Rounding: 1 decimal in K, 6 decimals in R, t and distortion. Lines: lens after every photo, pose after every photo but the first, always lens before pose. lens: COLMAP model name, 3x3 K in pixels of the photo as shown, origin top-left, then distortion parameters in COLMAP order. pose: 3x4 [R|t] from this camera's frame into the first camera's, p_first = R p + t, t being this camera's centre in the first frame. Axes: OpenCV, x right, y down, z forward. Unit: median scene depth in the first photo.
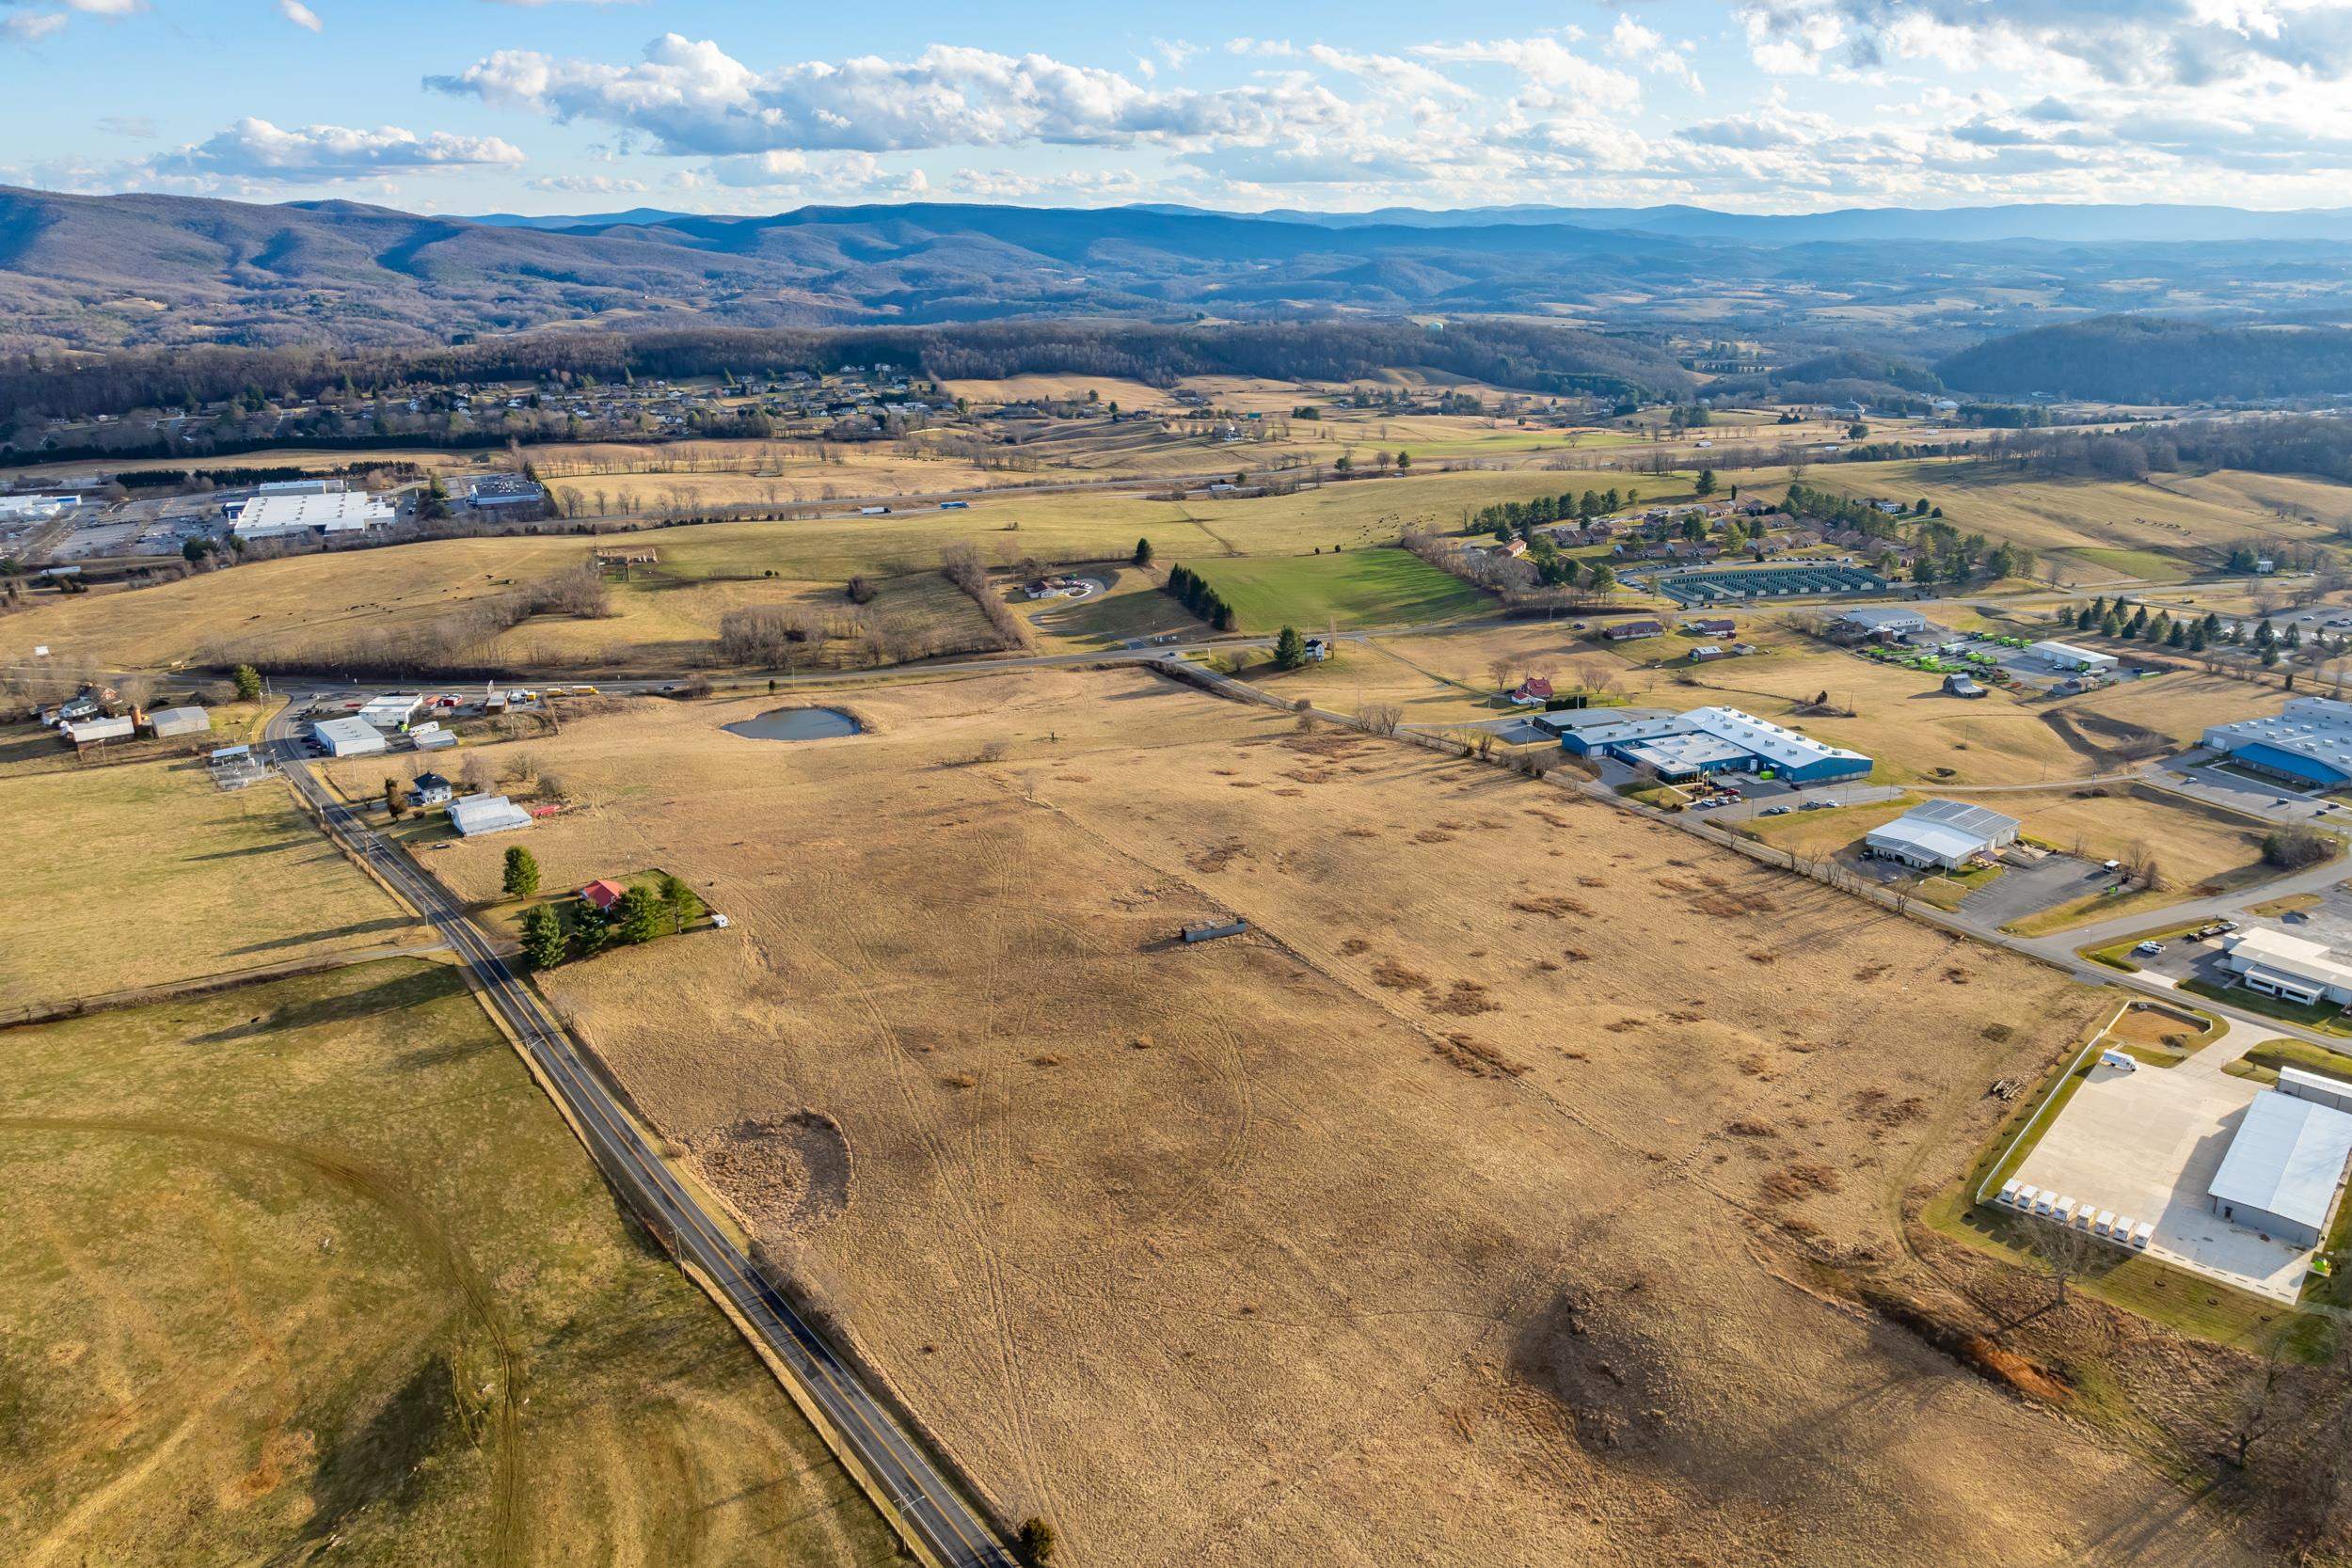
lens RADIAL K [[1655.2, 0, 1179.1], [0, 1655.2, 687.3], [0, 0, 1]] dist [-0.031302, 0.020629]
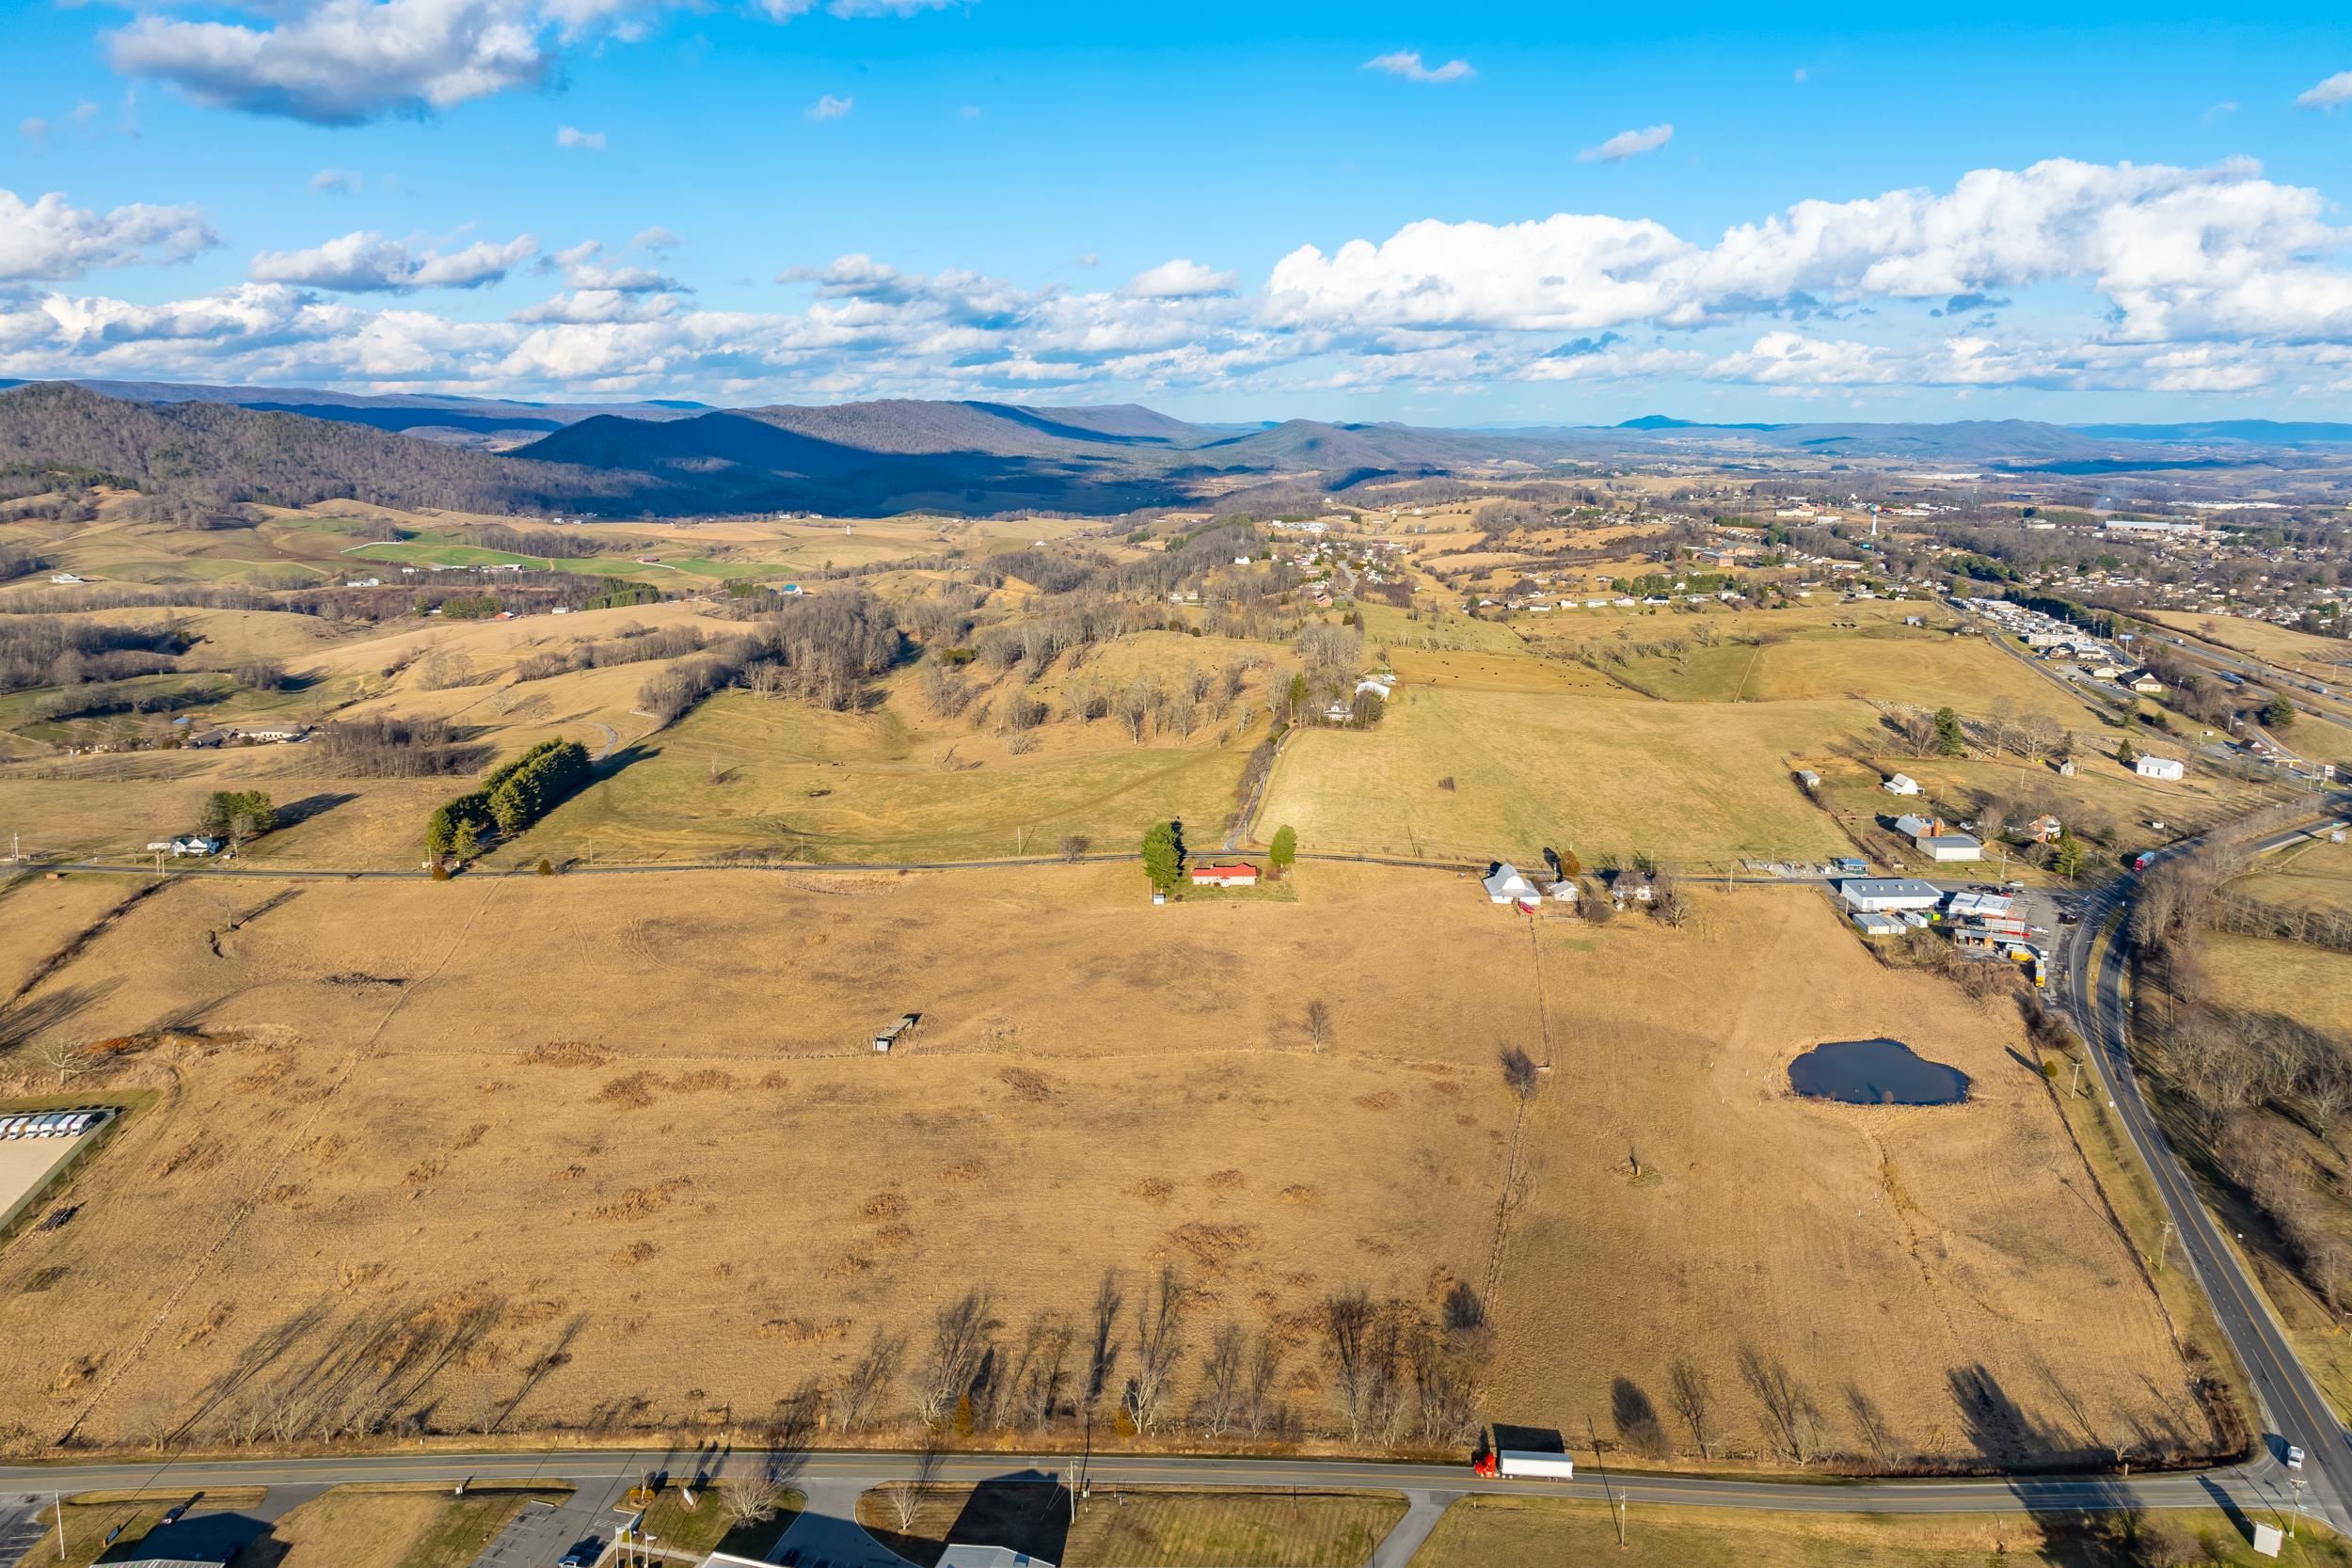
lens RADIAL K [[1655.2, 0, 1179.1], [0, 1655.2, 687.3], [0, 0, 1]] dist [-0.031302, 0.020629]
pose [[-0.607132, 0.127220, -0.784350, 0.539304], [-0.218843, 0.922153, 0.318969, -0.327120], [0.763870, 0.365306, -0.532028, 1.253886]]
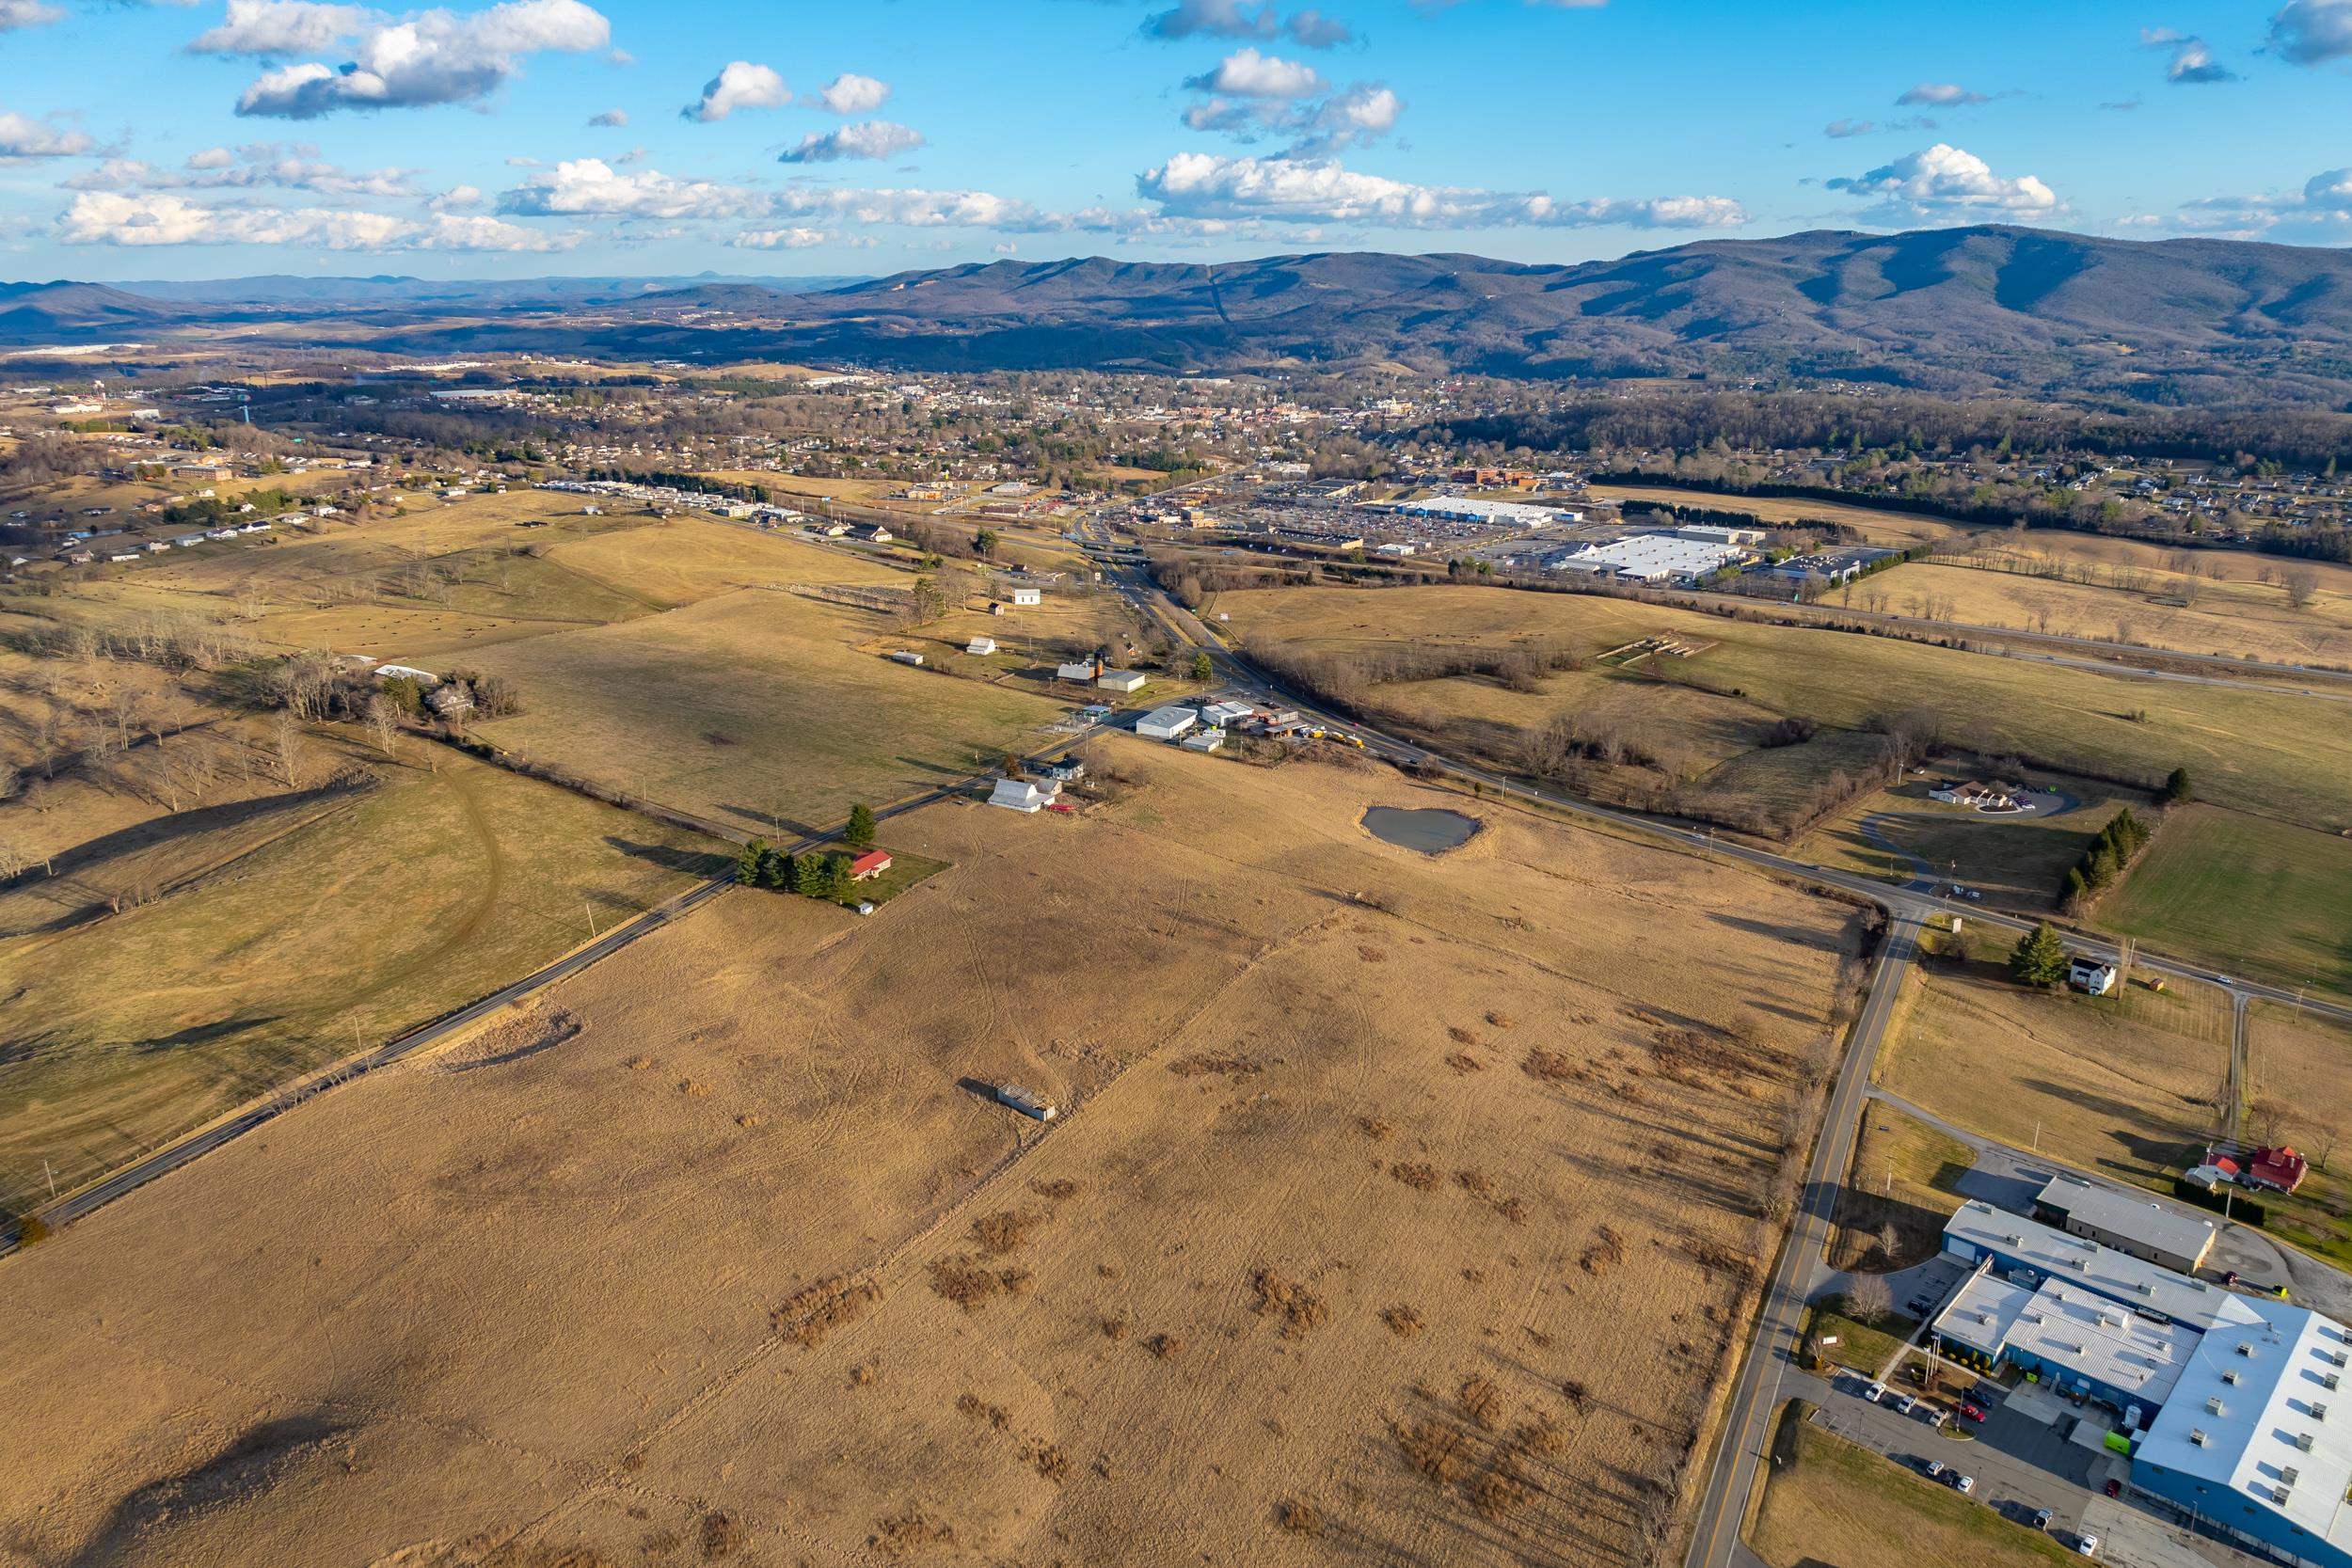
lens RADIAL K [[1658.9, 0, 1179.2], [0, 1658.9, 695.6], [0, 0, 1]] dist [-0.034096, 0.025273]
pose [[0.409267, 0.226614, -0.883825, 0.652788], [-0.241770, 0.960975, 0.134441, -0.174157], [0.879800, 0.158660, 0.448084, 0.485350]]
